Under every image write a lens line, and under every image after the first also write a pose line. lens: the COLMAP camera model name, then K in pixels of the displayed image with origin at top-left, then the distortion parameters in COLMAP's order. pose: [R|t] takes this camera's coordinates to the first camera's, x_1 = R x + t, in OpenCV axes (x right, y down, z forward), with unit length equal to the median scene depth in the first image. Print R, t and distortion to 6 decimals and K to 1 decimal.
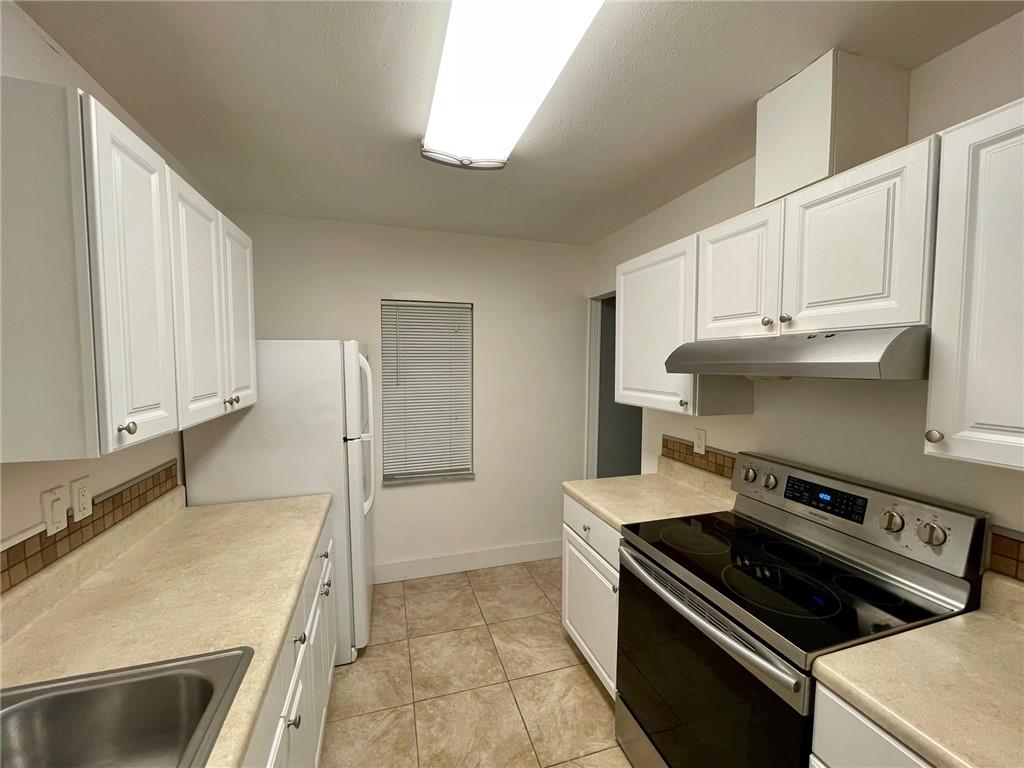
lens RADIAL K [[412.5, 0, 512.4], [0, 412.5, 382.5], [0, 0, 1]] dist [-0.009746, 0.000073]
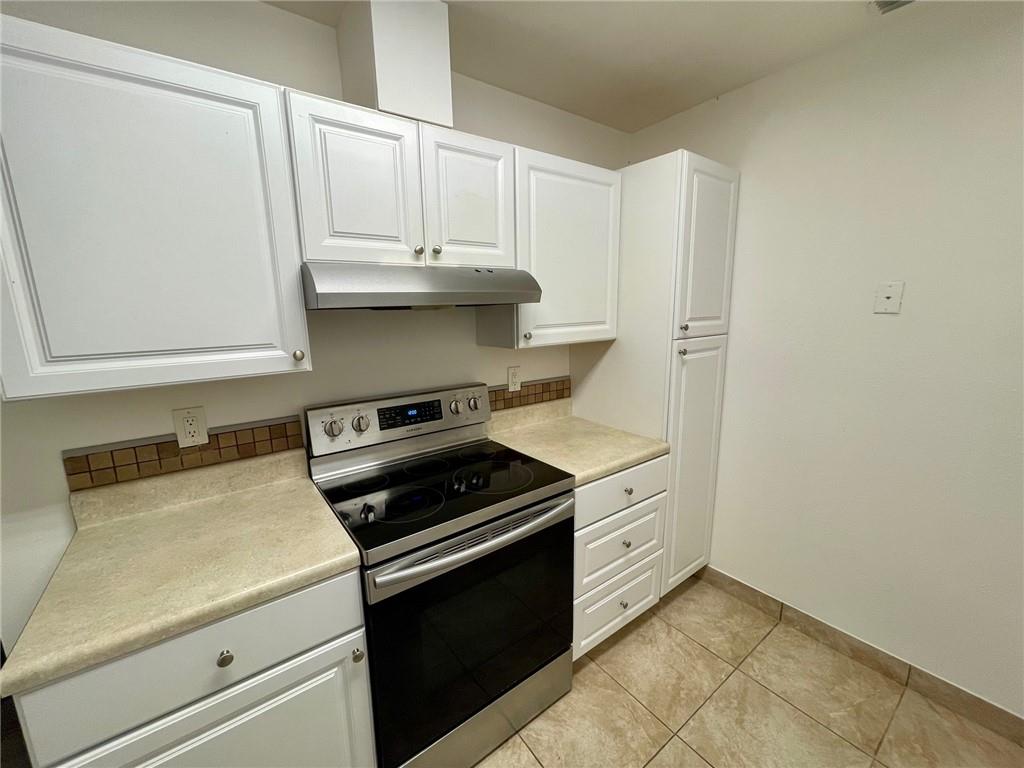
lens RADIAL K [[412.5, 0, 511.6], [0, 412.5, 386.4], [0, 0, 1]] dist [-0.009746, 0.000073]
pose [[-0.332731, -0.180880, 0.925512, -0.405695], [0.067197, 0.974390, 0.214591, -0.026575], [-0.940625, 0.133593, -0.312055, 1.091310]]
